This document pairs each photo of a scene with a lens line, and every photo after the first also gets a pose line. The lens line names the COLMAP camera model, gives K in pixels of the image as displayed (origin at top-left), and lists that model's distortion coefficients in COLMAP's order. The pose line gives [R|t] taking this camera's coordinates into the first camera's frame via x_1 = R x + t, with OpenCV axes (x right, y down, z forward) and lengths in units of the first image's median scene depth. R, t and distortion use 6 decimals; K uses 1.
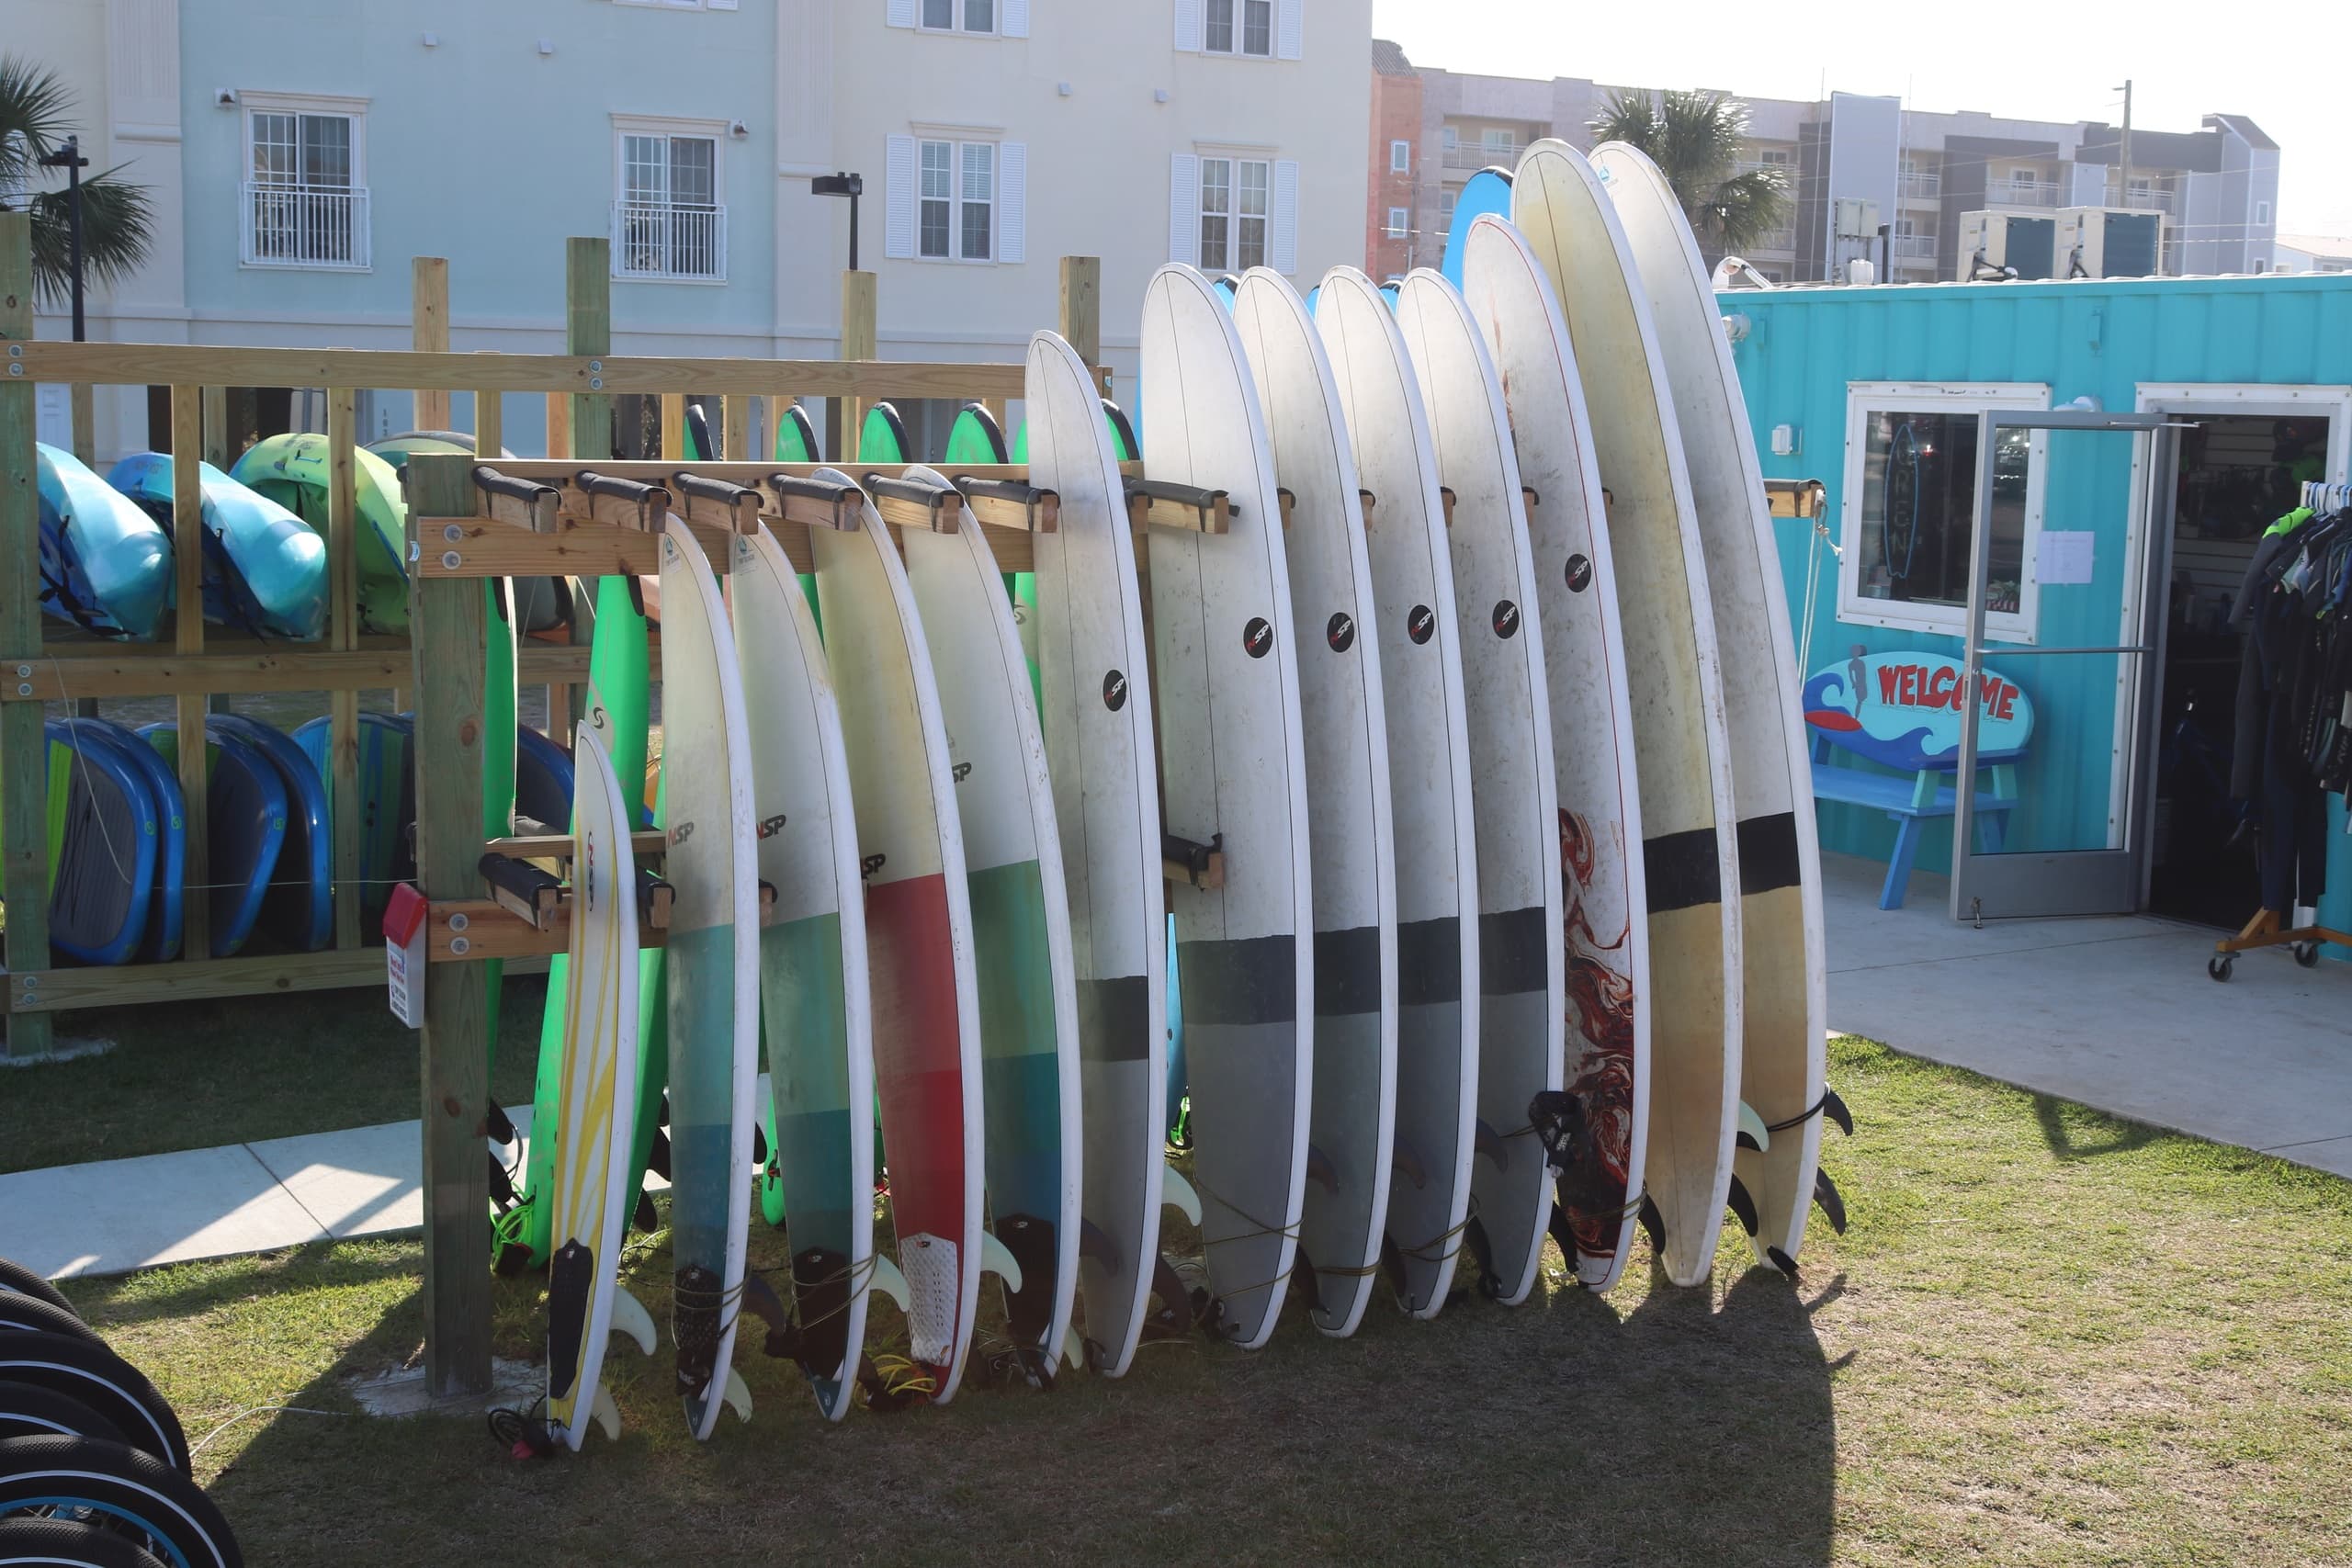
lens RADIAL K [[3218.5, 0, 1269.7], [0, 3218.5, 775.6], [0, 0, 1]] dist [-0.210520, 0.889832]
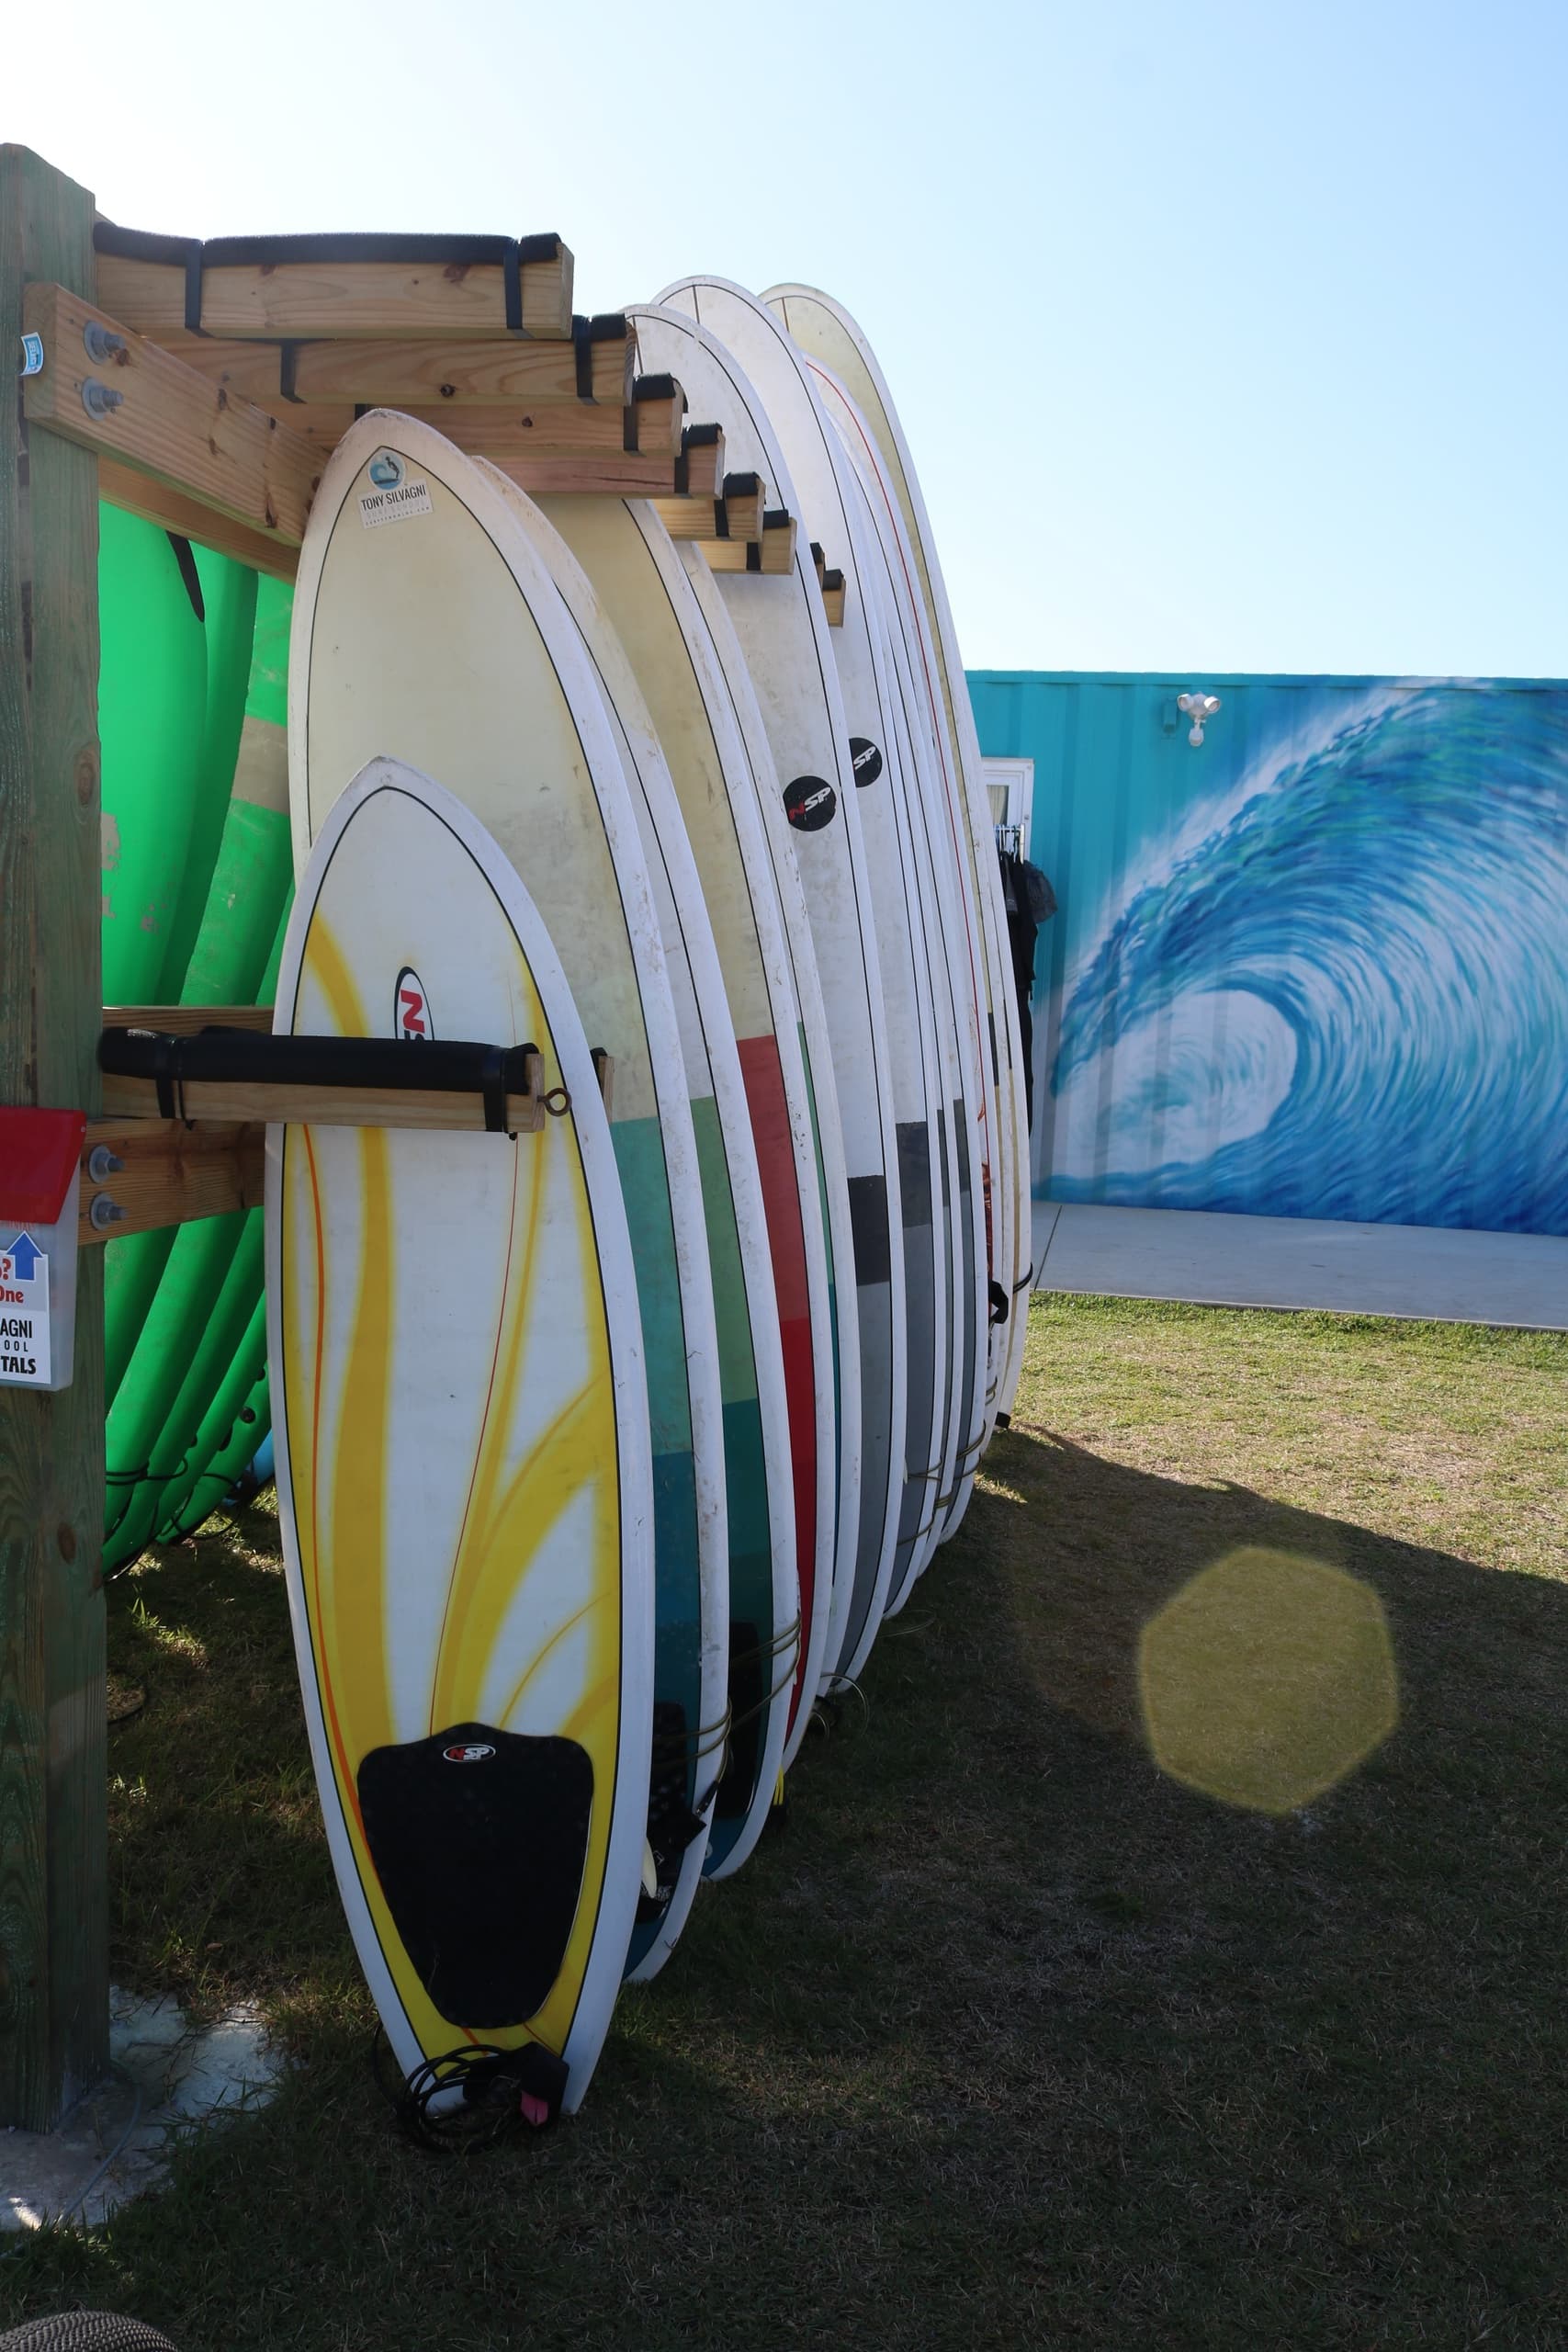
lens RADIAL K [[1900.3, 0, 791.3], [0, 1900.3, 1182.0], [0, 0, 1]] dist [-0.002548, 0.003323]
pose [[0.633116, -0.077976, 0.770120, -0.402564], [0.073380, 0.996479, 0.040569, 0.043710], [-0.770571, 0.030826, 0.636608, 0.709912]]
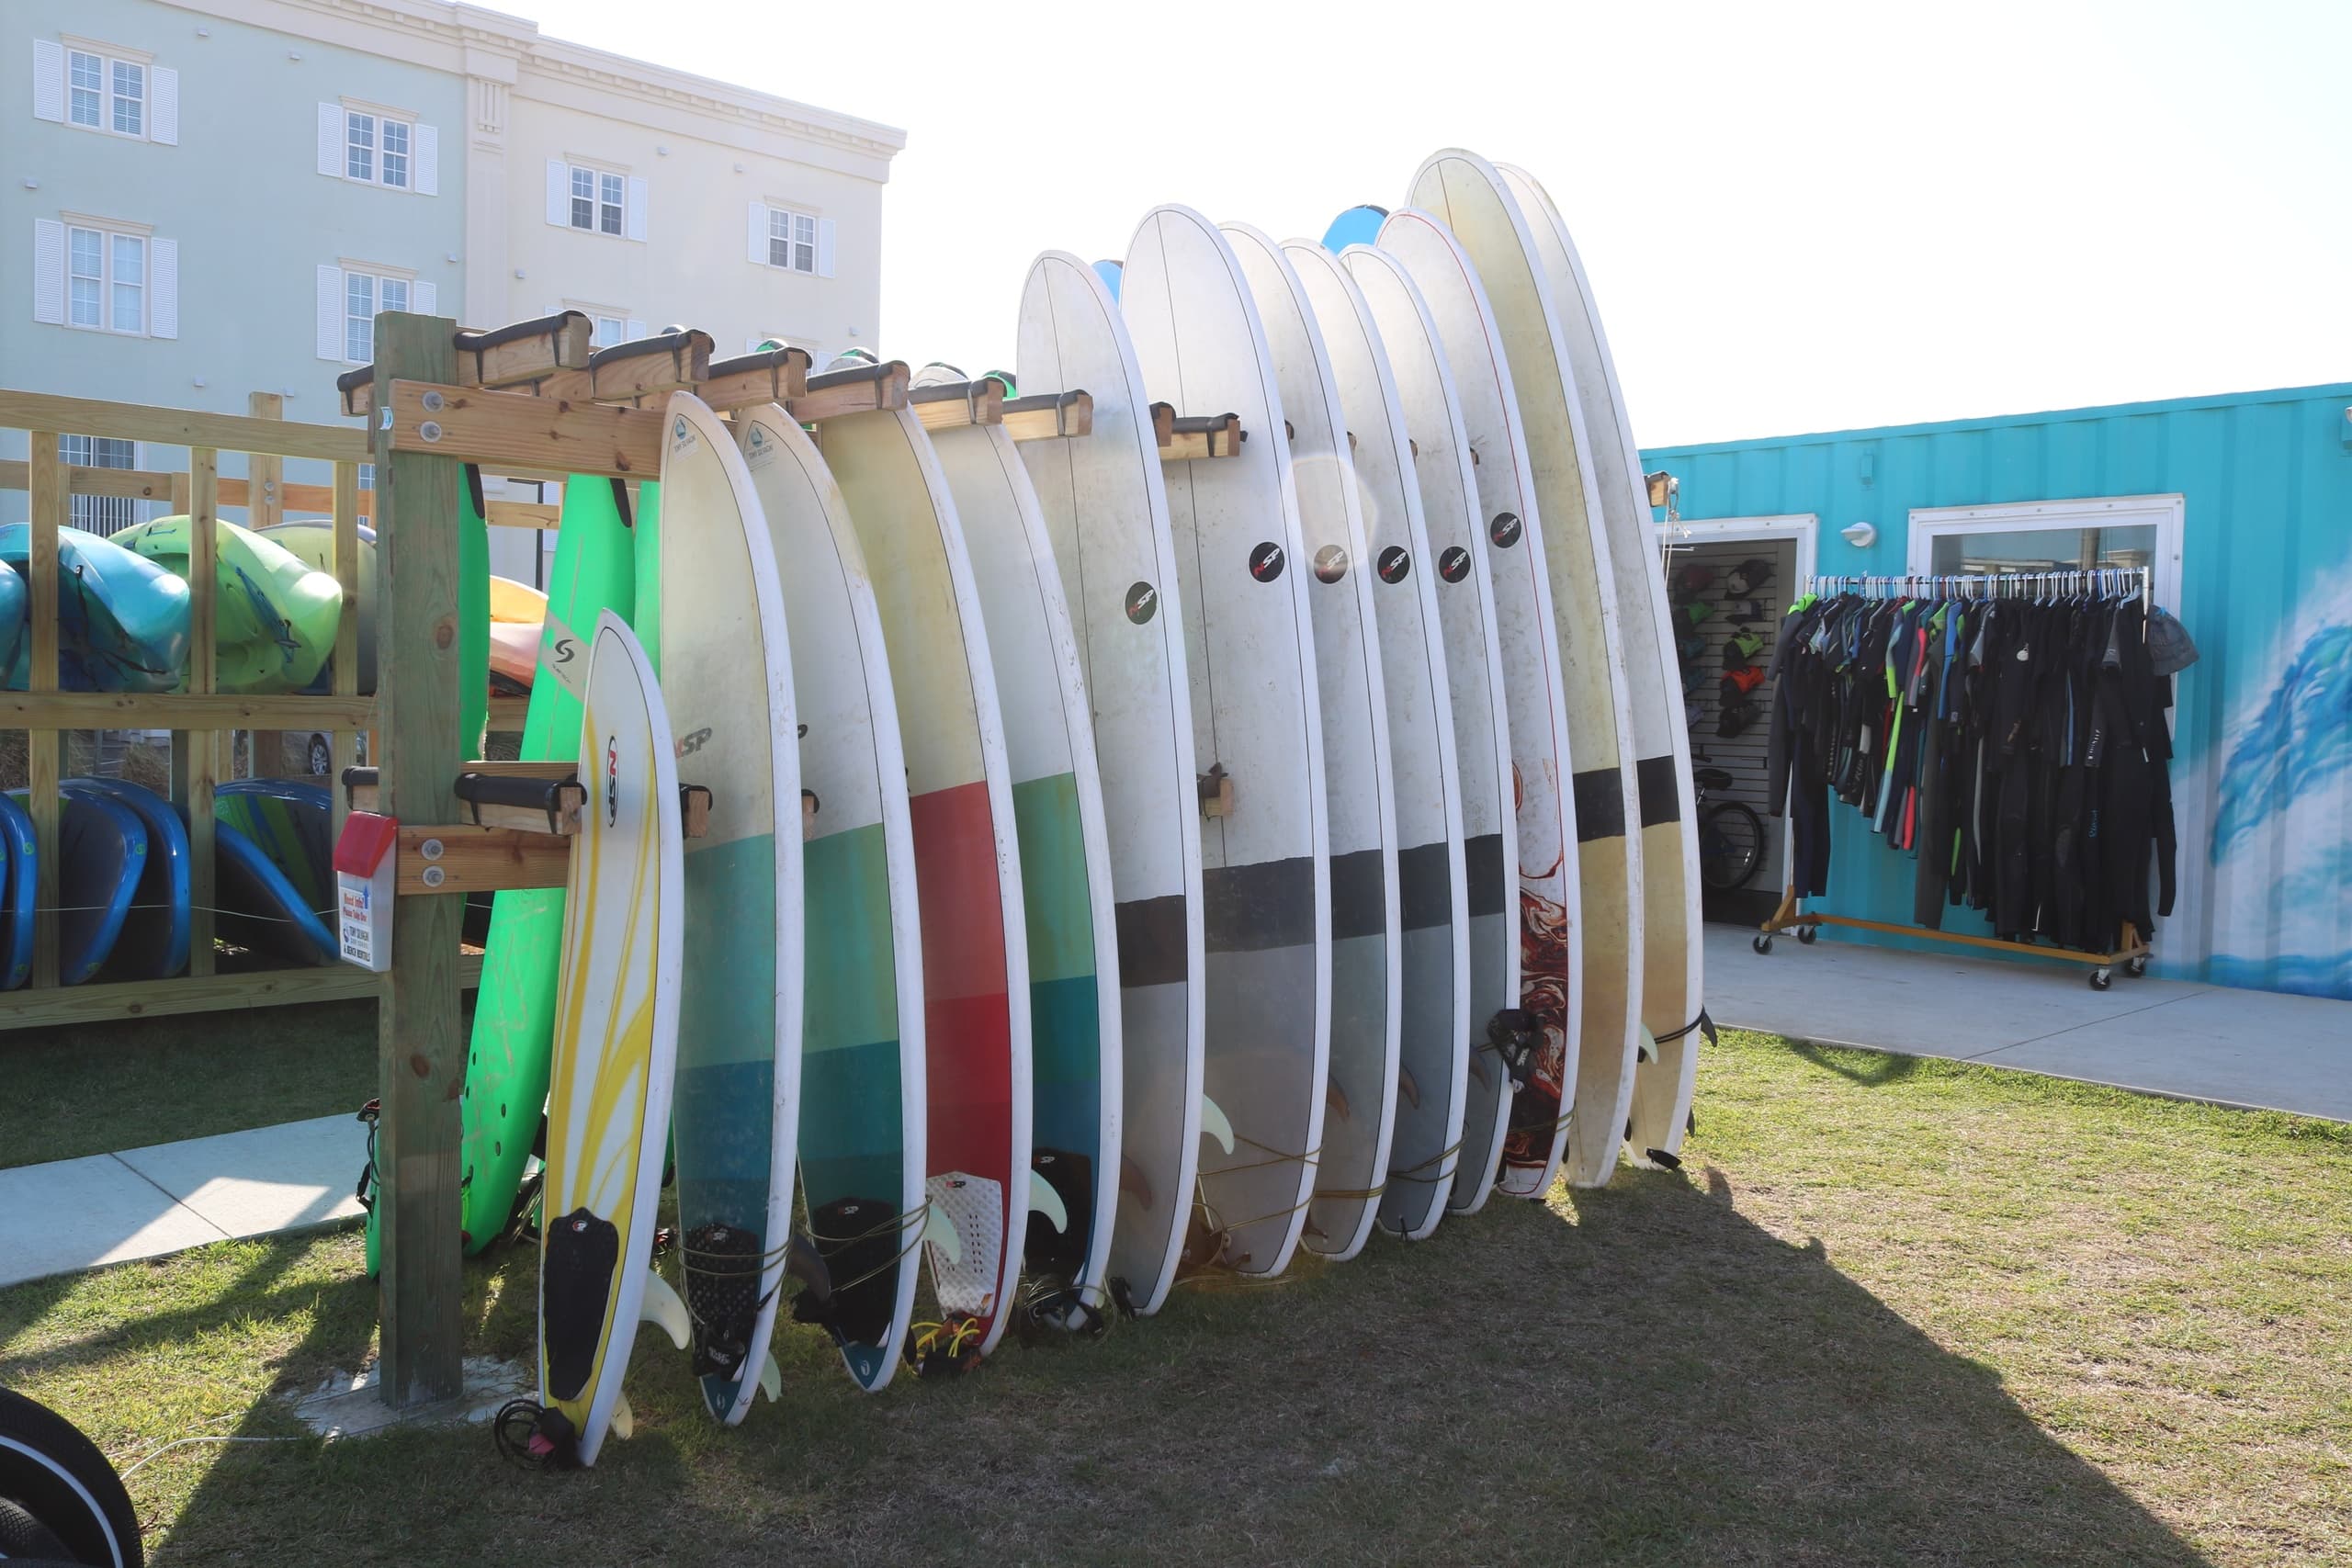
lens RADIAL K [[1900.3, 0, 1176.0], [0, 1900.3, 784.0], [0, 0, 1]] dist [-0.002548, 0.003323]
pose [[0.971847, -0.011626, 0.235326, -0.174012], [0.031932, 0.996066, -0.082661, 0.075928], [-0.233439, 0.087848, 0.968395, 0.433439]]
